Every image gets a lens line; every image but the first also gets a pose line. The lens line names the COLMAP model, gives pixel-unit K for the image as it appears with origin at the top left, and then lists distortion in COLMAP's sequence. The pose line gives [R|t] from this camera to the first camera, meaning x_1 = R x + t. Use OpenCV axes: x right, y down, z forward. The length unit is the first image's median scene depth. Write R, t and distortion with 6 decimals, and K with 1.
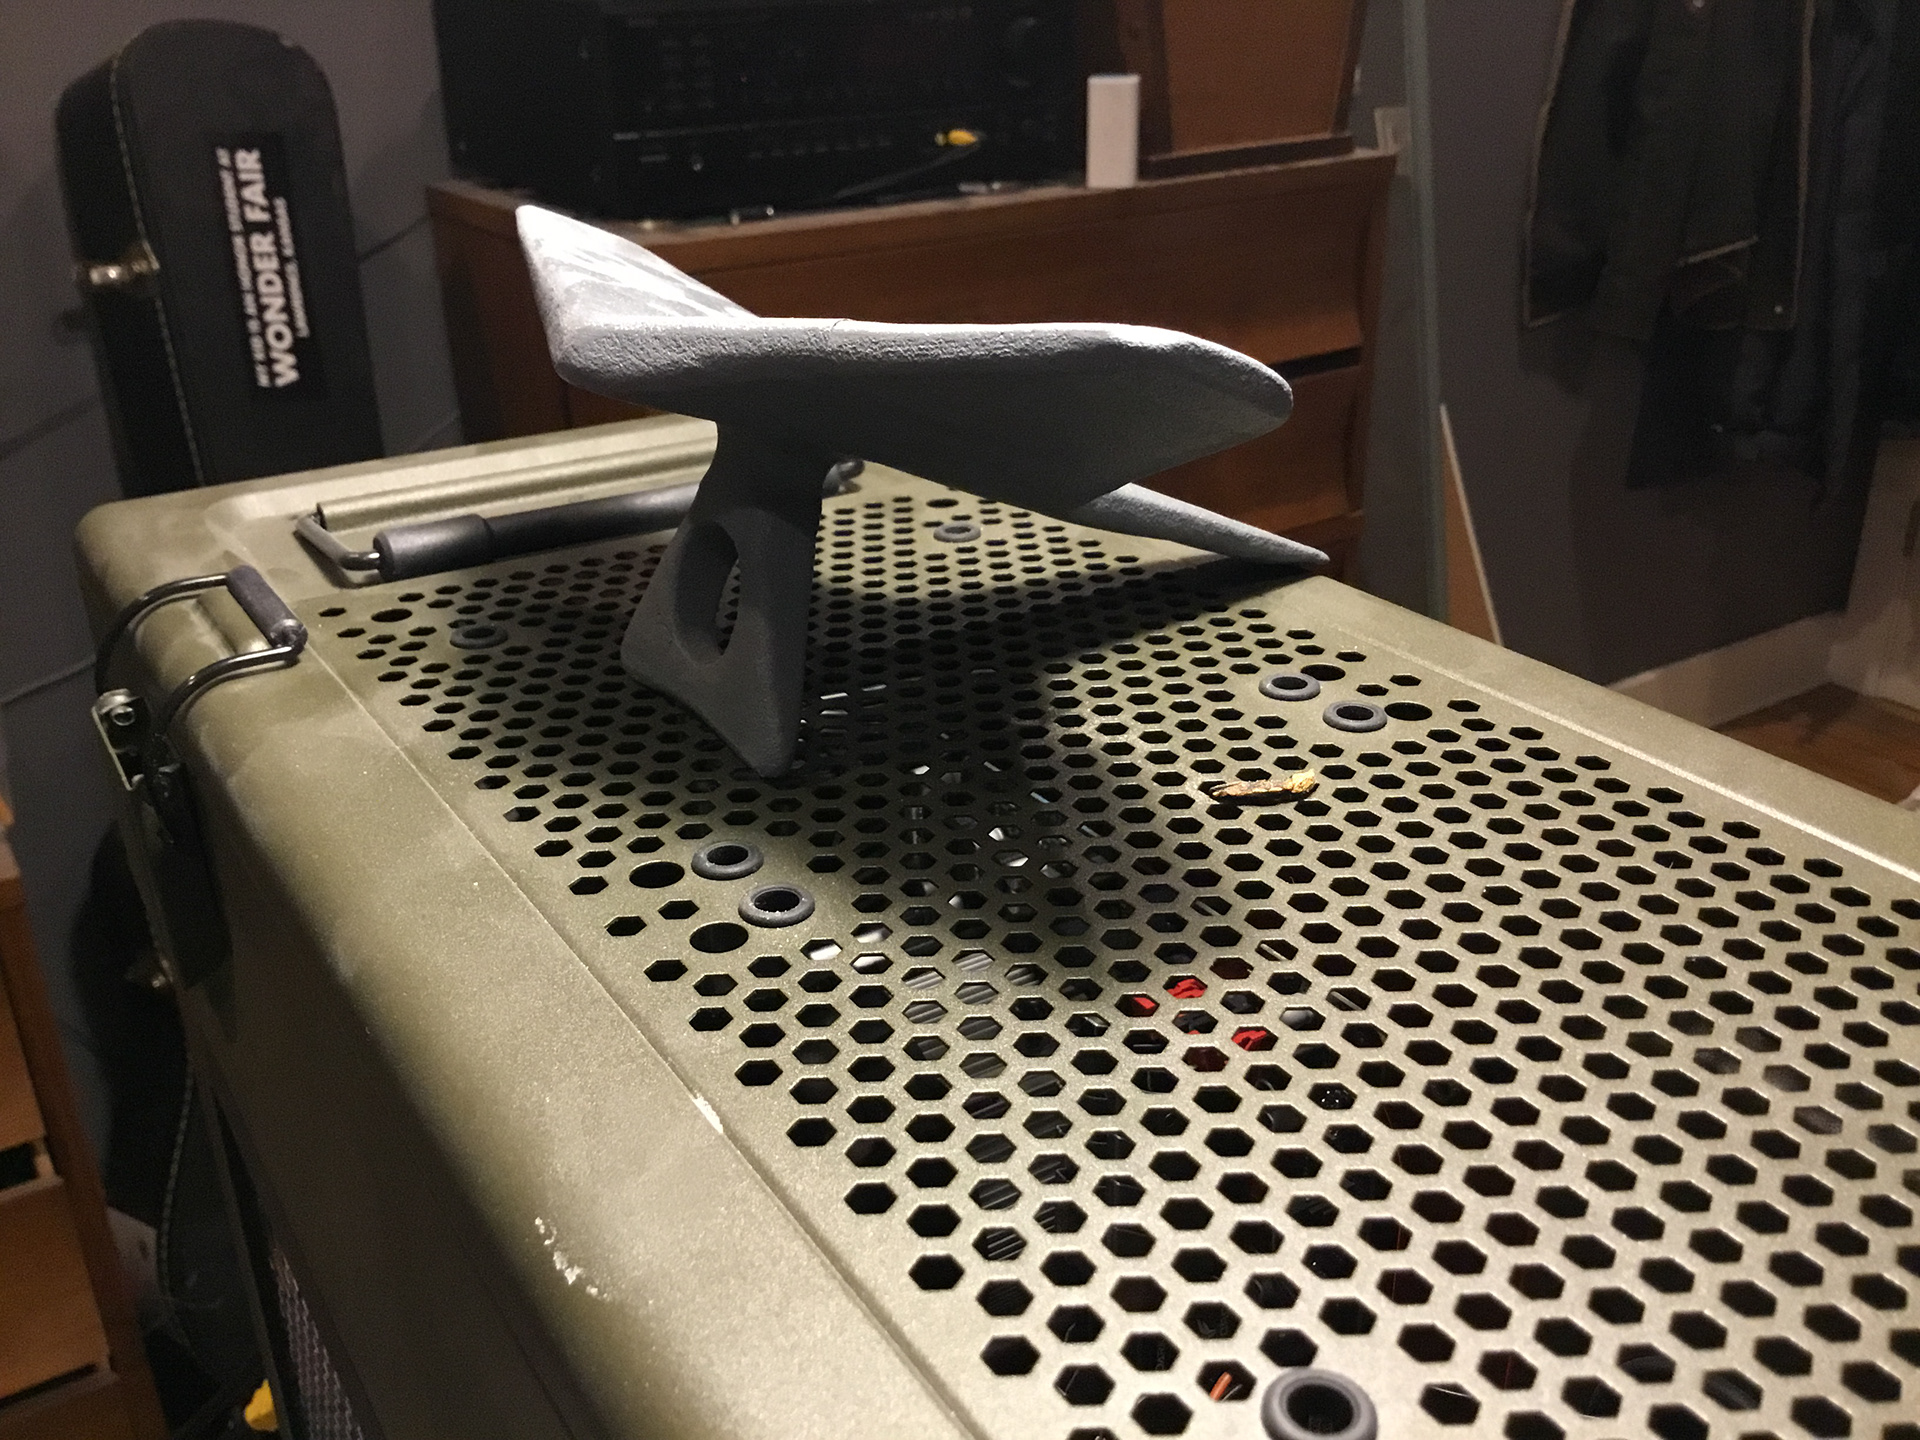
lens RADIAL K [[1751.4, 0, 968.9], [0, 1751.4, 729.7], [0, 0, 1]] dist [0.100416, -0.251343]
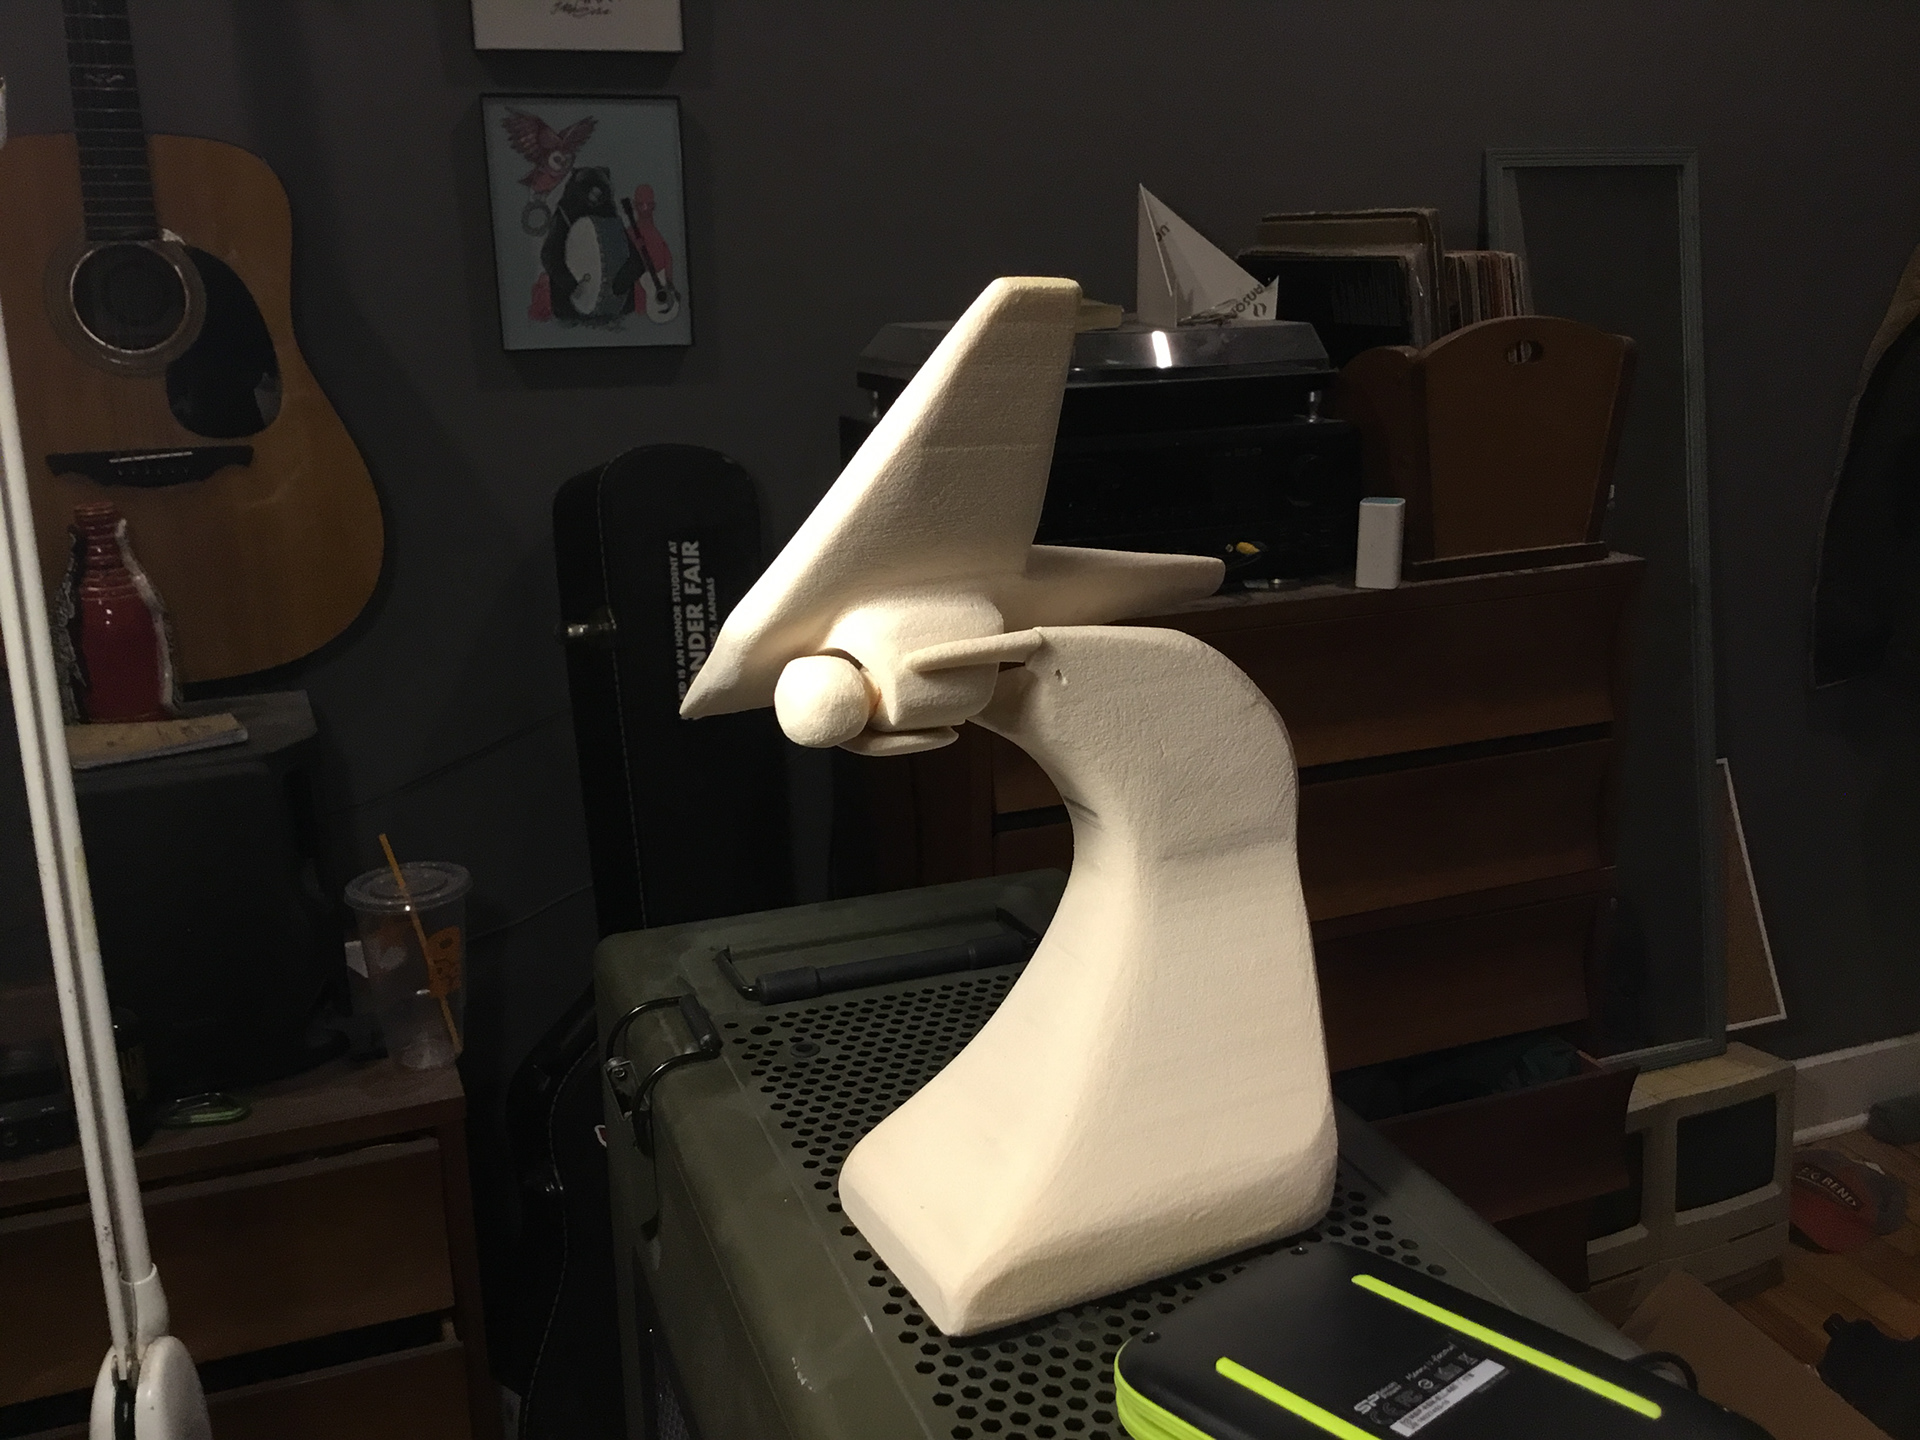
lens RADIAL K [[1739.8, 0, 968.6], [0, 1739.8, 725.7], [0, 0, 1]] dist [0.121083, -0.296368]
pose [[0.978270, 0.057990, -0.199058, 0.252020], [-0.085992, 0.987101, -0.135048, -0.163843], [0.188659, 0.149231, 0.970638, -0.851840]]
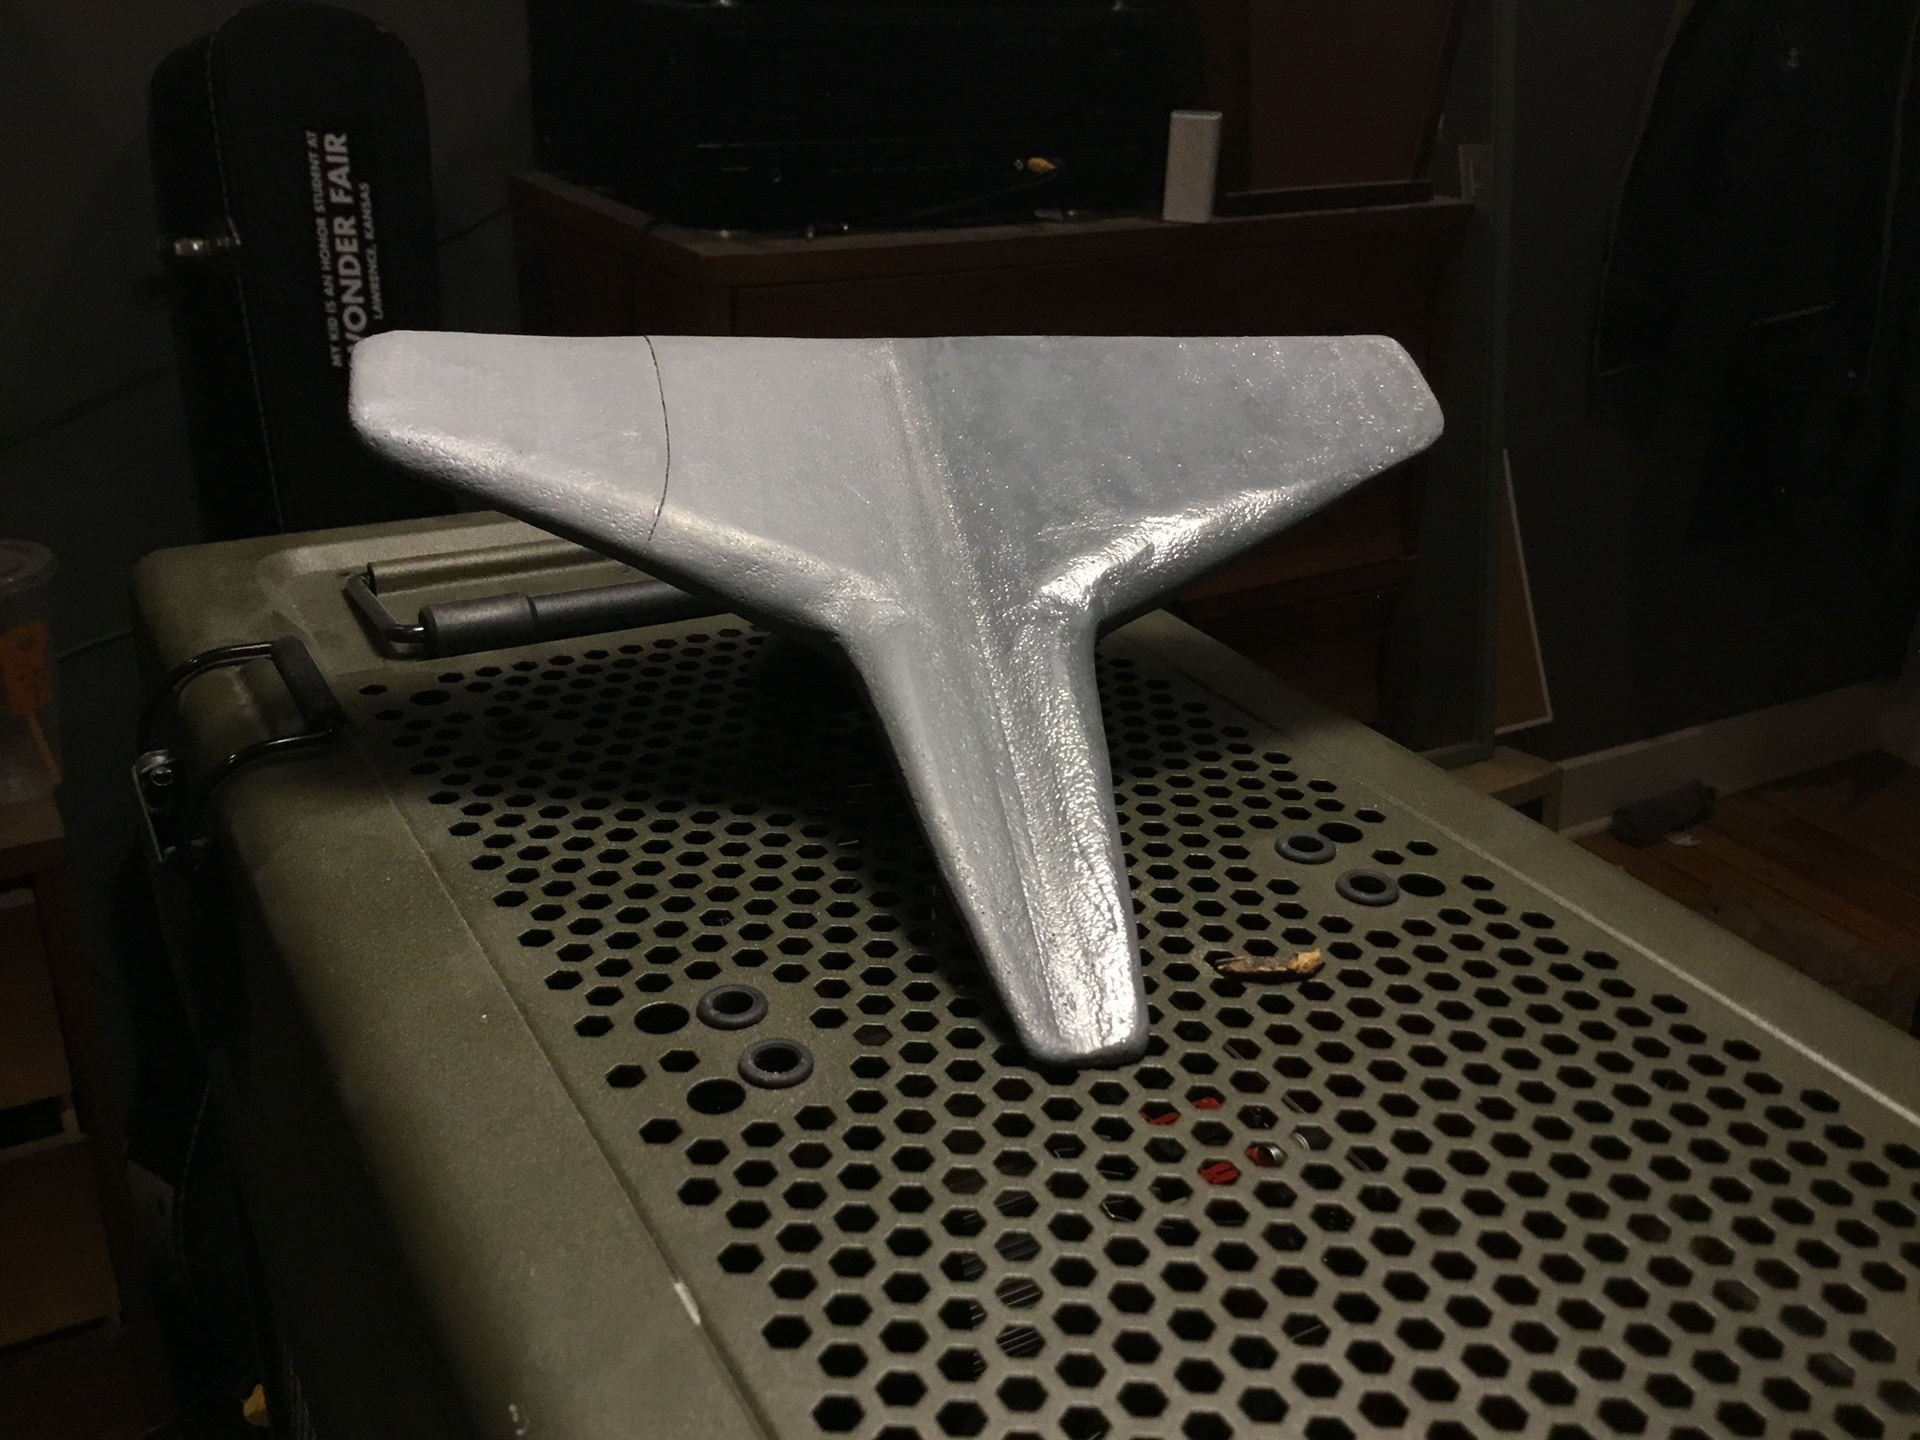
lens RADIAL K [[1739.8, 0, 968.6], [0, 1739.8, 725.7], [0, 0, 1]] dist [0.121083, -0.296368]
pose [[0.997254, 0.069852, -0.024585, 0.009498], [-0.069782, 0.997555, 0.003668, -0.079918], [0.024781, -0.001943, 0.999691, -0.004412]]
